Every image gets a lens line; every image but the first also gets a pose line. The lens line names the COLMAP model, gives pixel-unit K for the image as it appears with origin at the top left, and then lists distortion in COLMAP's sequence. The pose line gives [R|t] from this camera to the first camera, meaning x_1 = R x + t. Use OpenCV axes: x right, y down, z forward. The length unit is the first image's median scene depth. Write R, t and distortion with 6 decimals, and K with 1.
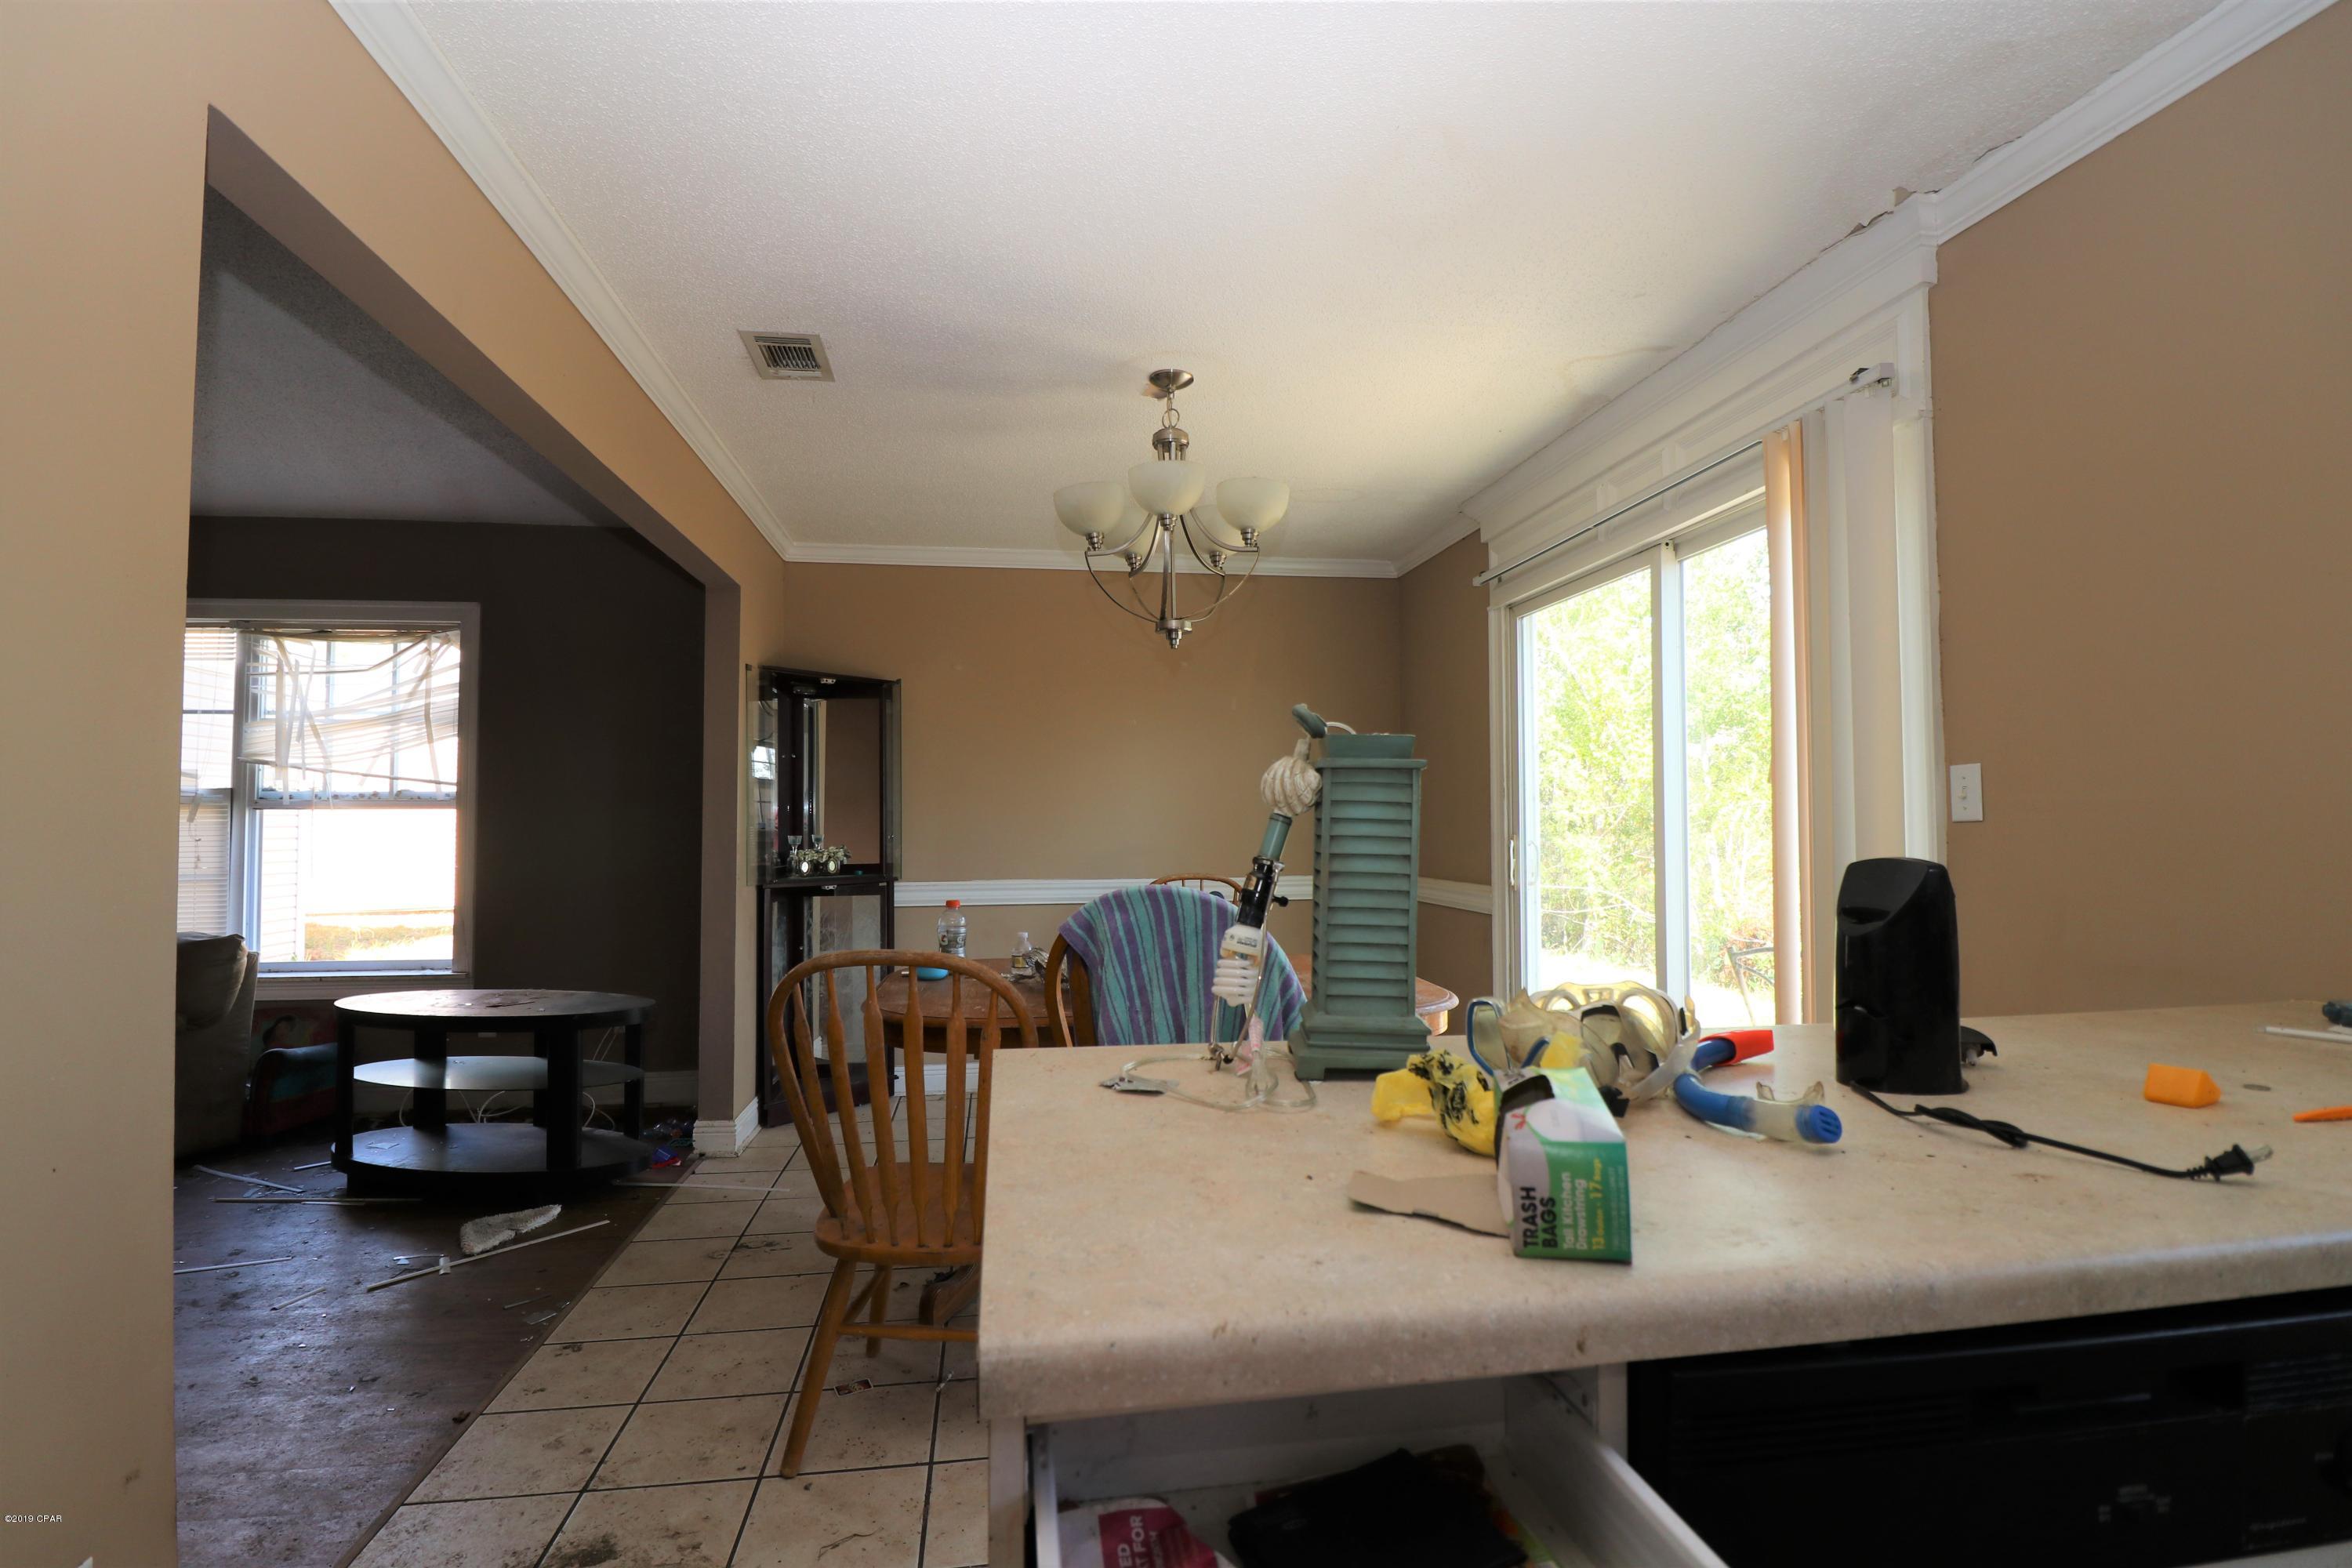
lens RADIAL K [[1092.0, 0, 1169.7], [0, 1092.0, 793.2], [0, 0, 1]] dist [0.000459, -0.016418]
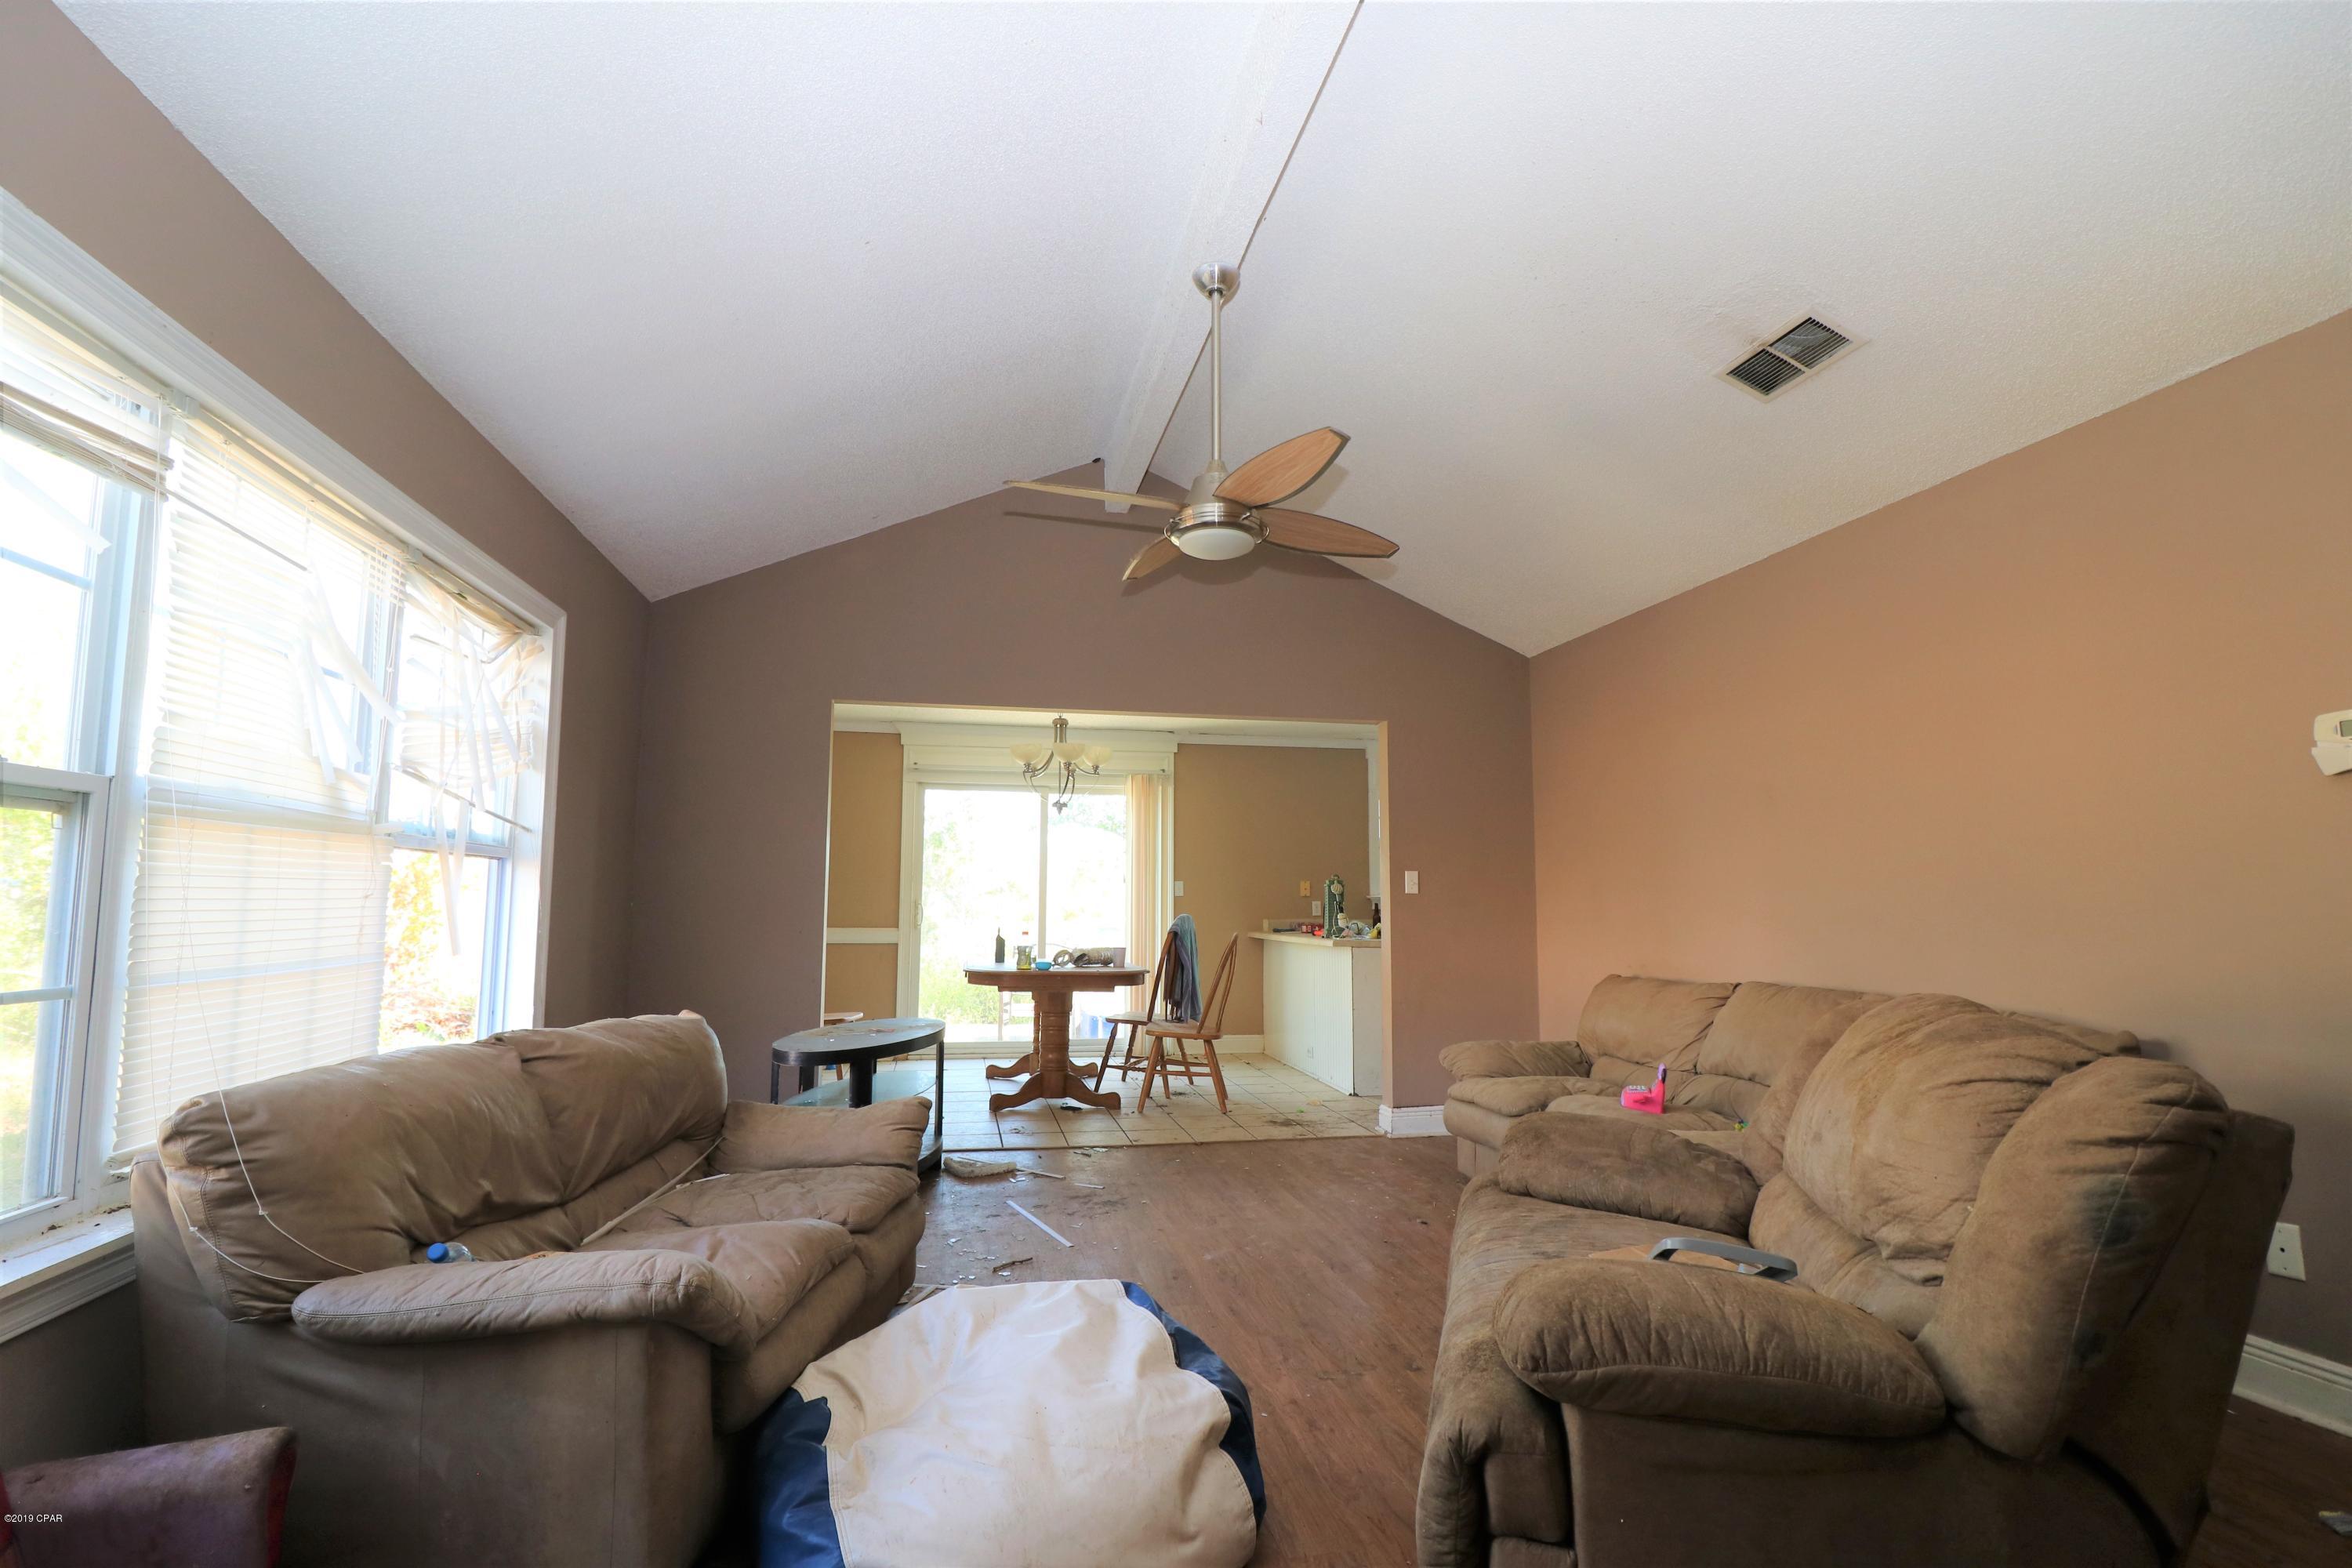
lens RADIAL K [[1092.0, 0, 1169.7], [0, 1092.0, 793.2], [0, 0, 1]] dist [0.000459, -0.016418]
pose [[-0.037358, 0.105296, 0.993739, -1.480877], [-0.033561, 0.993740, -0.106558, 0.035616], [-0.998738, -0.037331, -0.033590, 0.563484]]
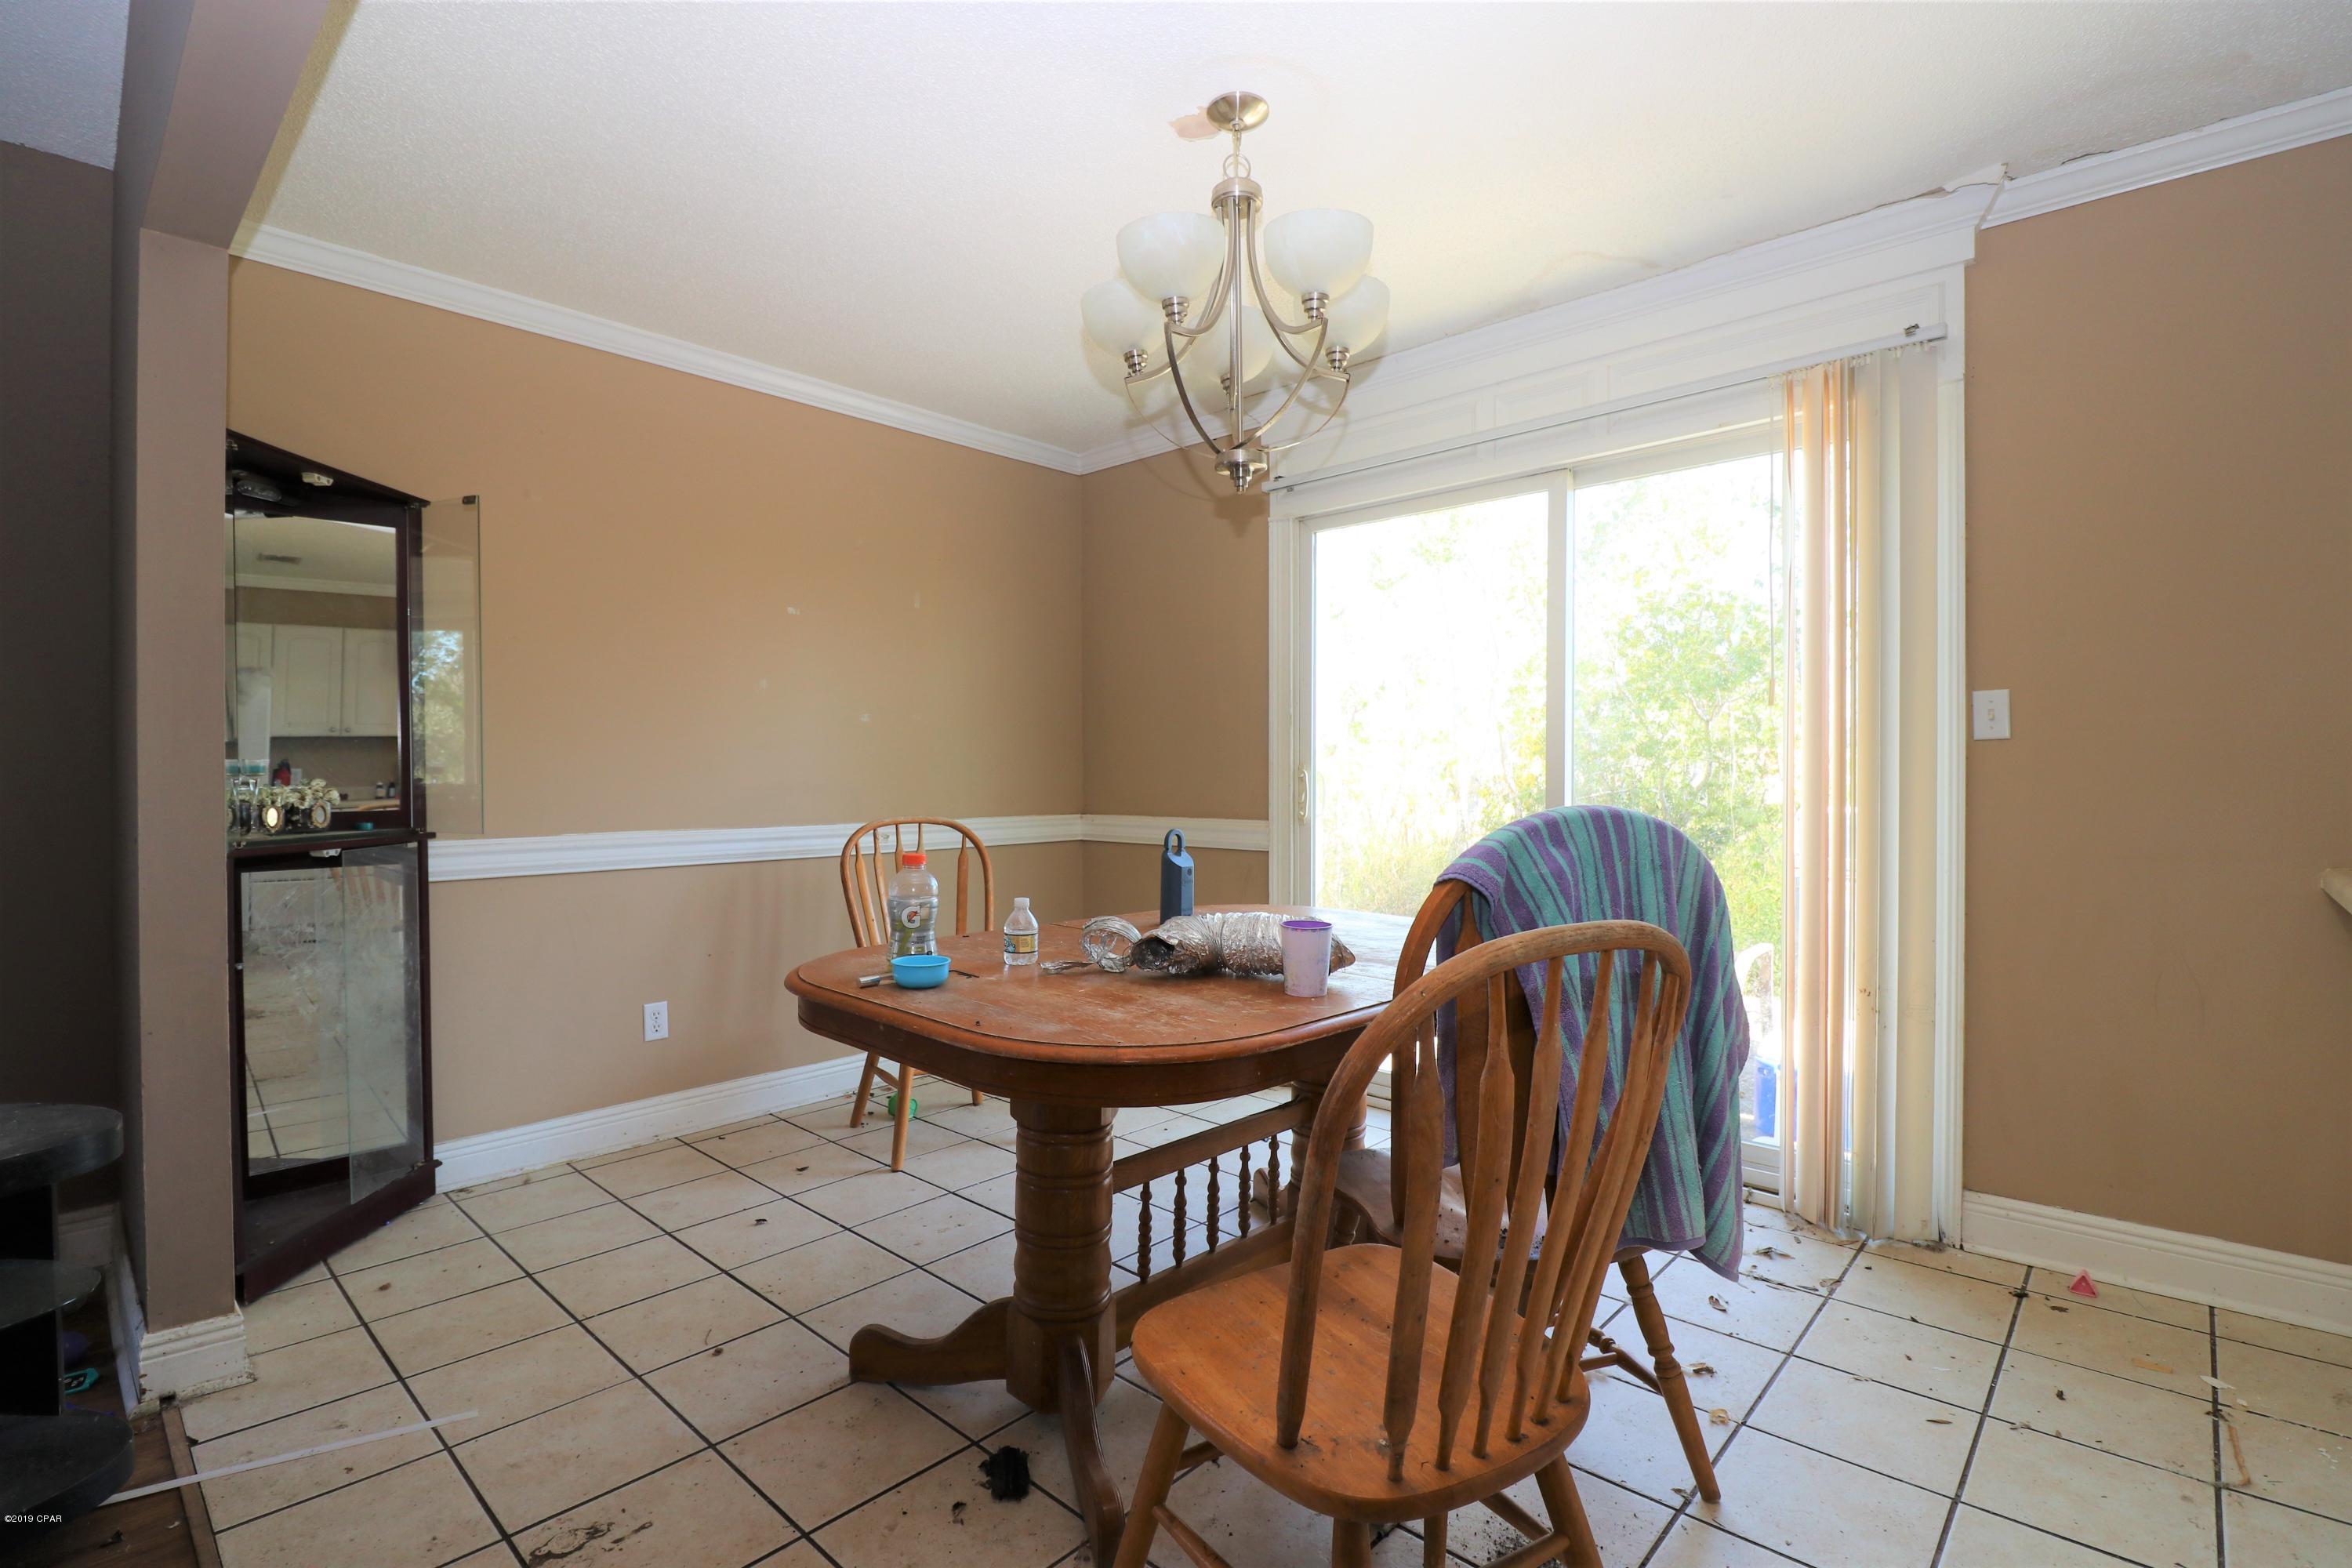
lens RADIAL K [[1092.0, 0, 1169.7], [0, 1092.0, 793.2], [0, 0, 1]] dist [0.000459, -0.016418]
pose [[0.782646, -0.006578, 0.622432, -0.323456], [-0.018970, 0.999228, 0.034413, 0.028993], [-0.622178, -0.038741, 0.781917, 0.305873]]
